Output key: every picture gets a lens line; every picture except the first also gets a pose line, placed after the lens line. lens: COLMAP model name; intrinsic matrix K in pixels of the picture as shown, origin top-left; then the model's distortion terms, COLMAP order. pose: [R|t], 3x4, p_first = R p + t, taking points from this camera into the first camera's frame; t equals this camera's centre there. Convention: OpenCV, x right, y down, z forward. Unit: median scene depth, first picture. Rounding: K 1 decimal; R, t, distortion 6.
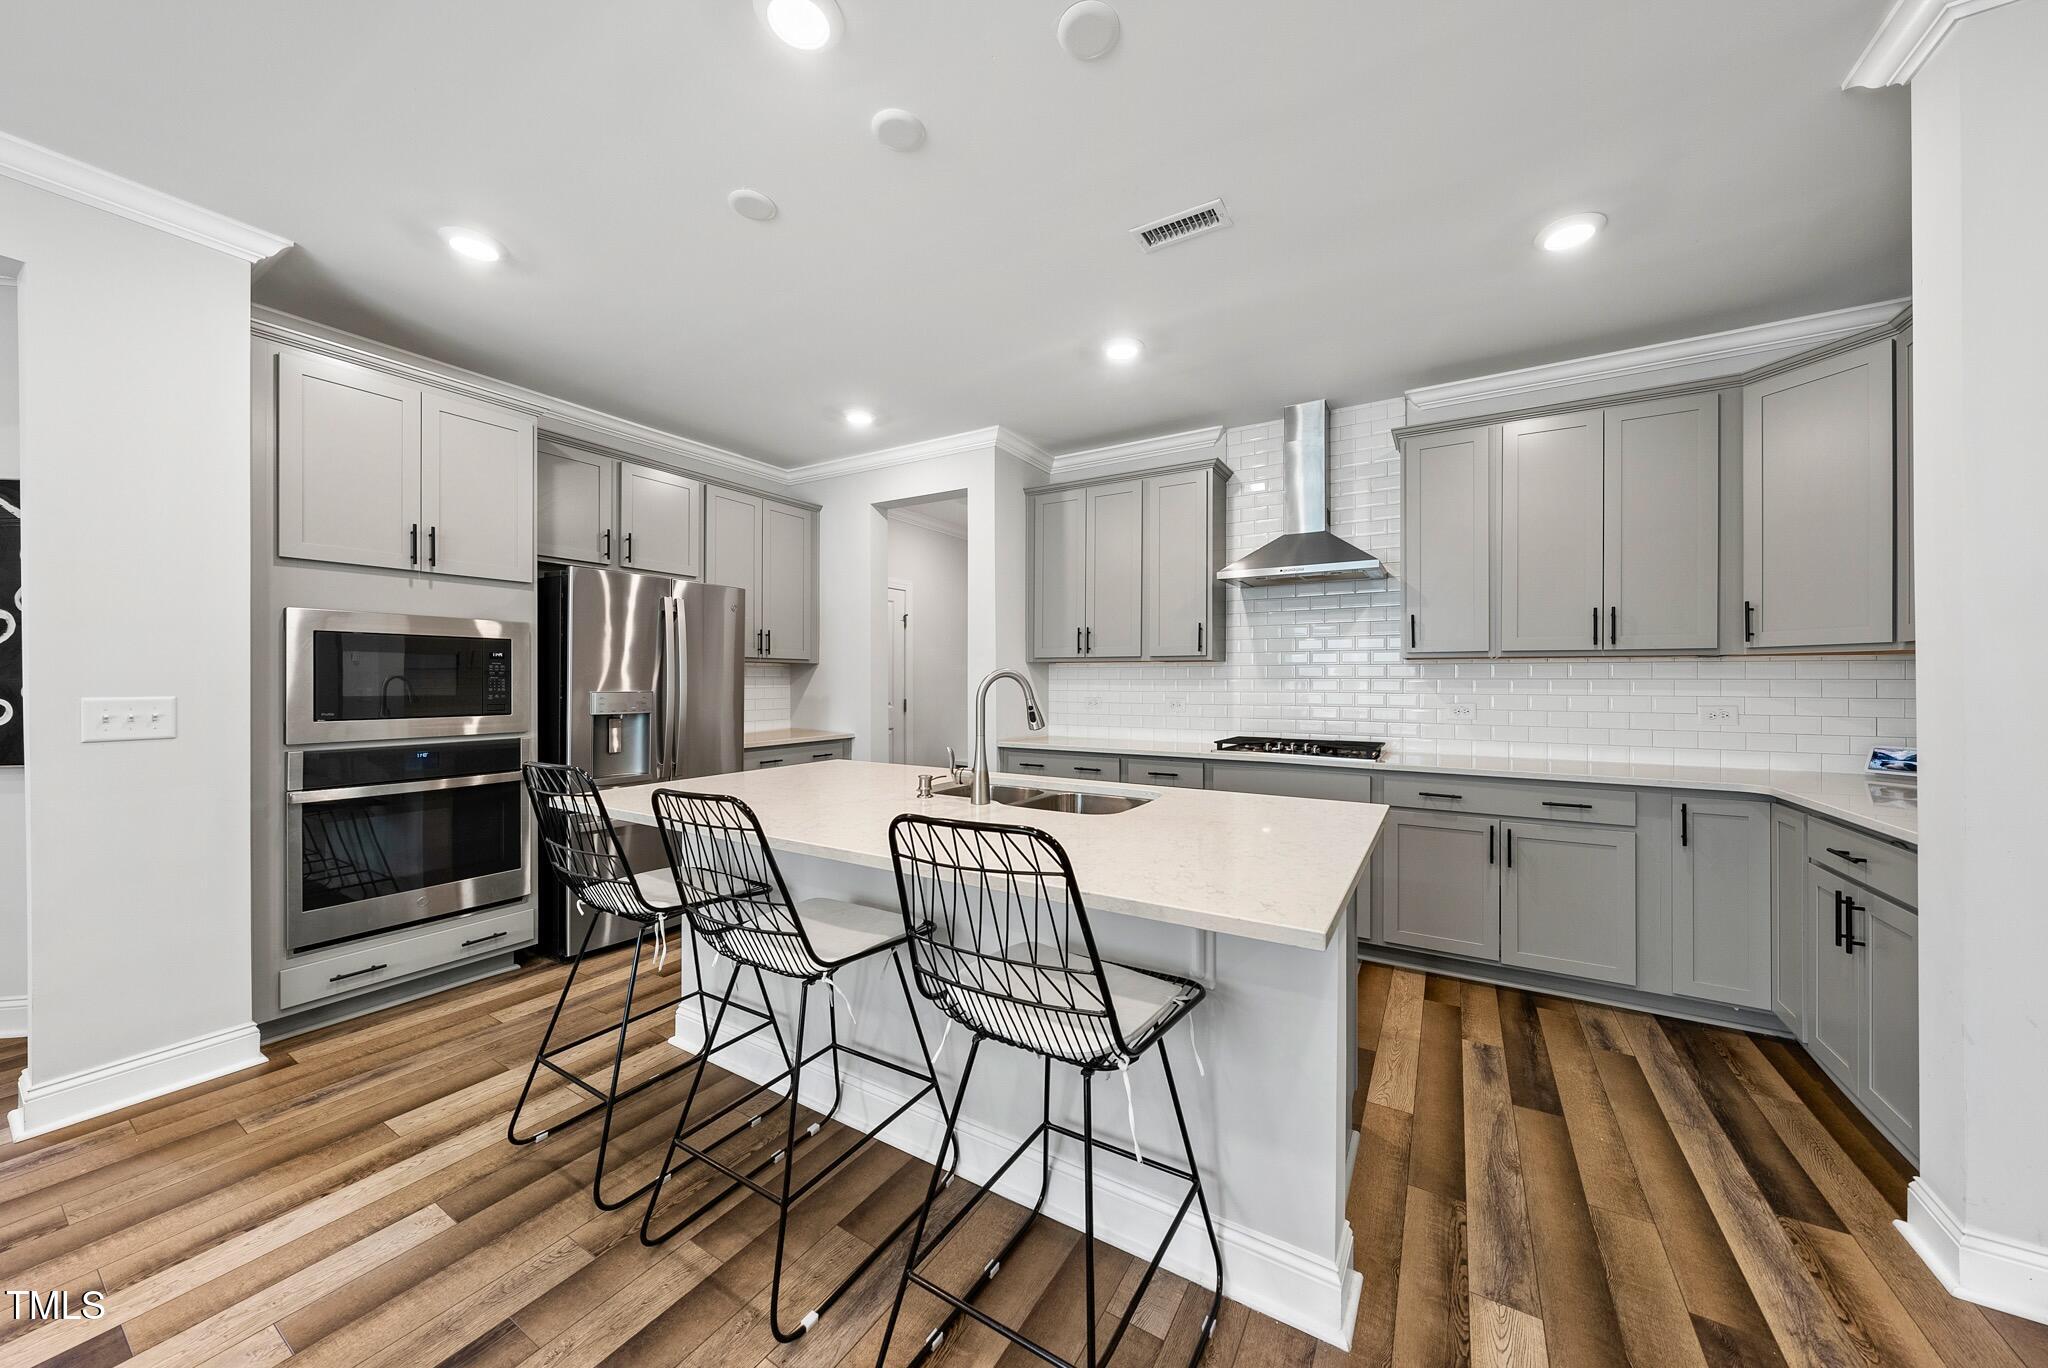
lens RADIAL K [[697.6, 0, 1027.0], [0, 697.6, 682.9], [0, 0, 1]] dist [-0.002577, -0.000075]
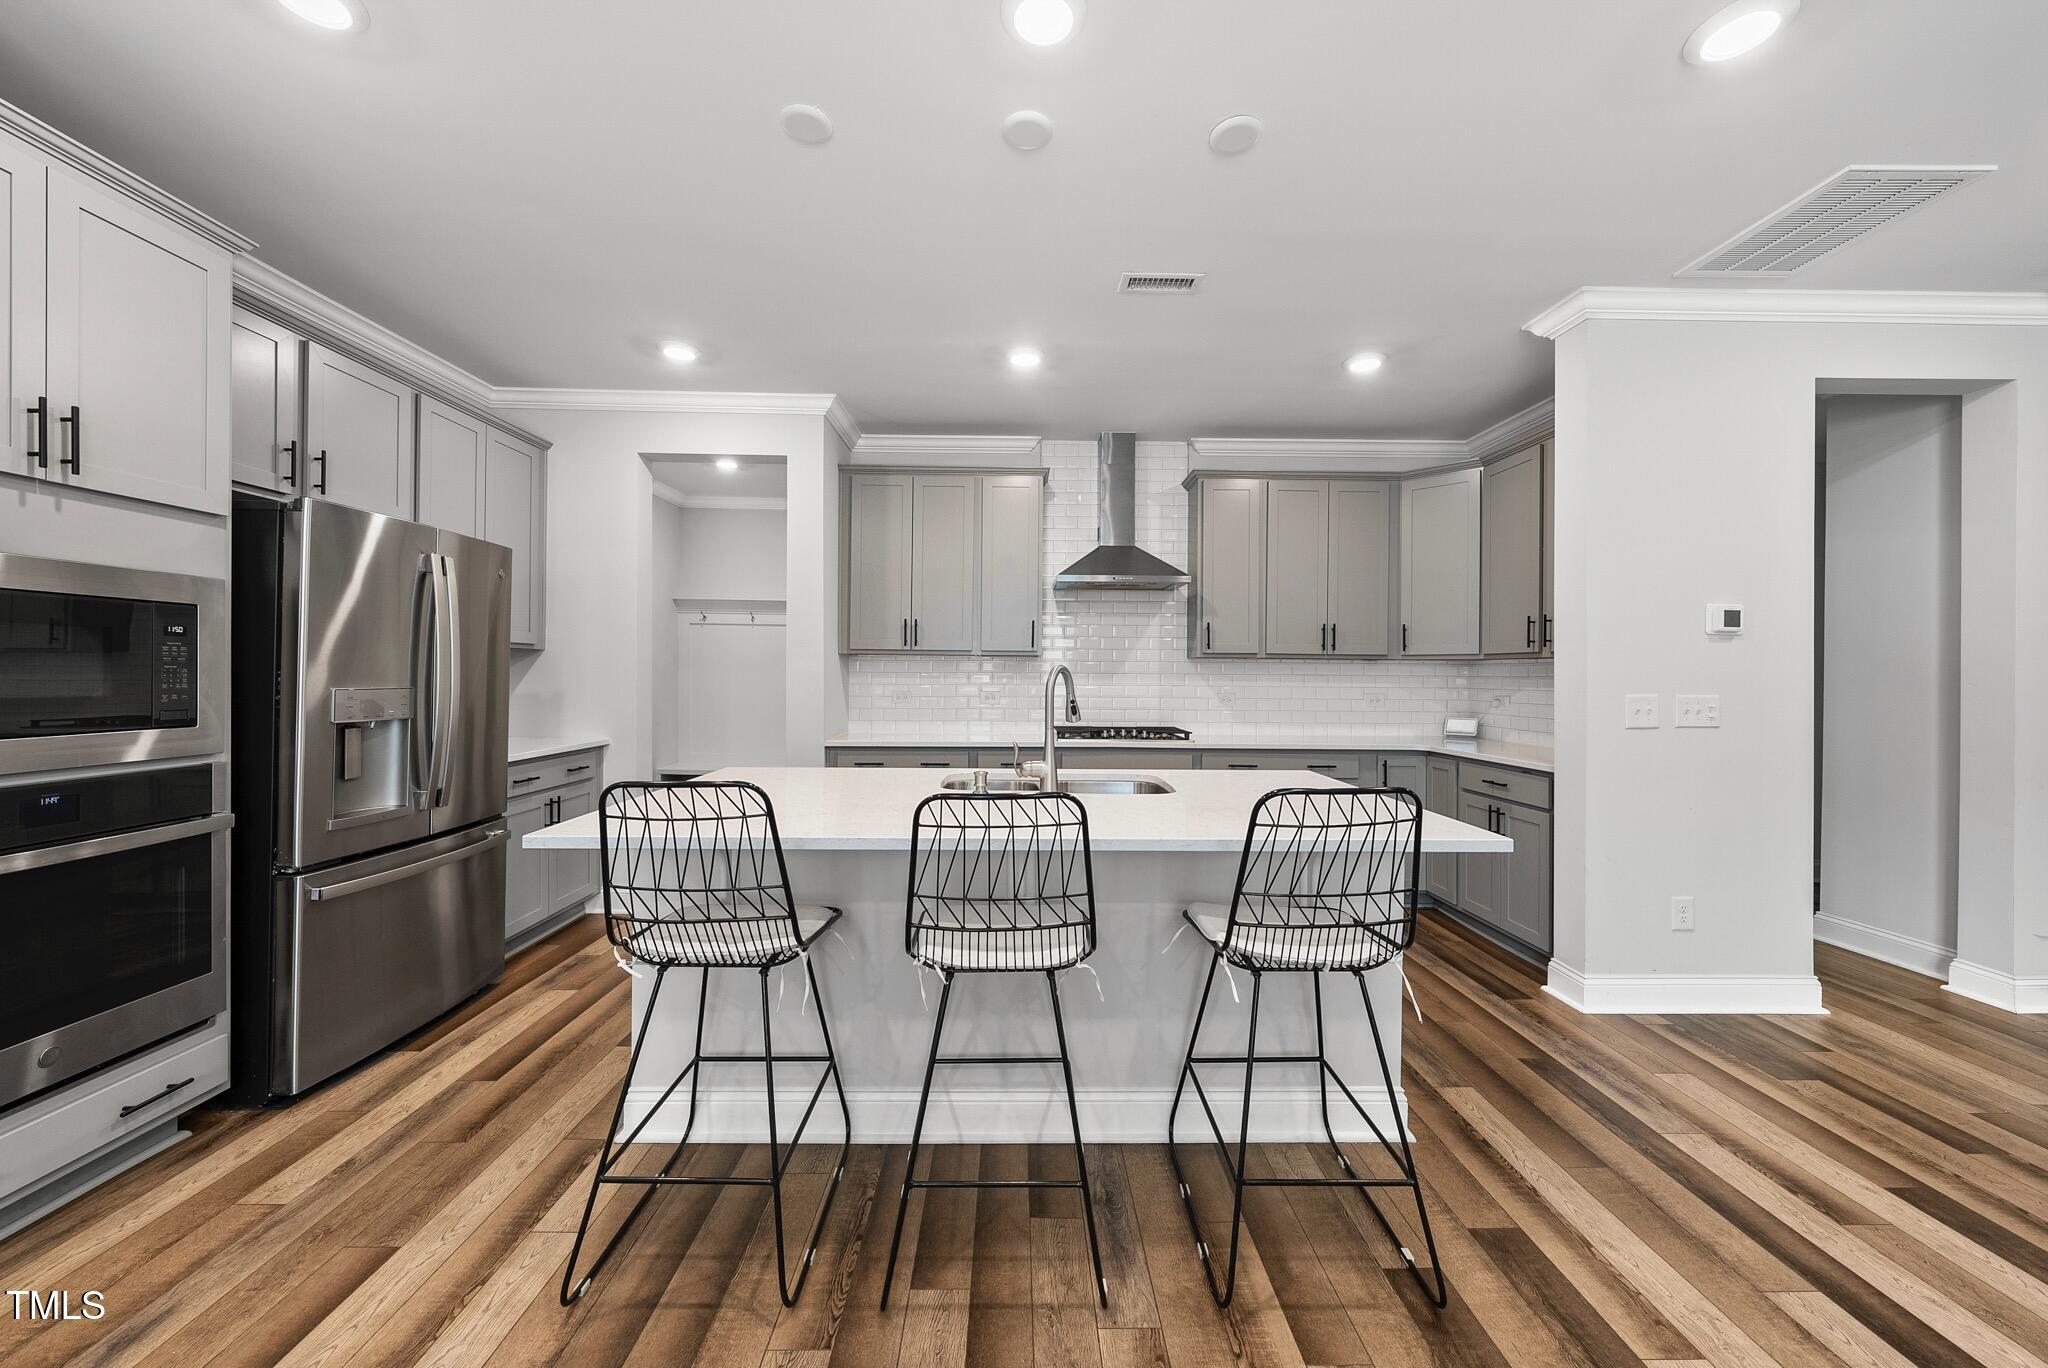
lens RADIAL K [[748.7, 0, 1021.7], [0, 748.7, 675.7], [0, 0, 1]] dist [-0.001499, 0.000245]
pose [[0.850338, 0.003257, 0.526227, -0.473542], [-0.004023, 0.999992, 0.000311, -0.002617], [-0.526221, -0.002381, 0.850344, 0.049343]]
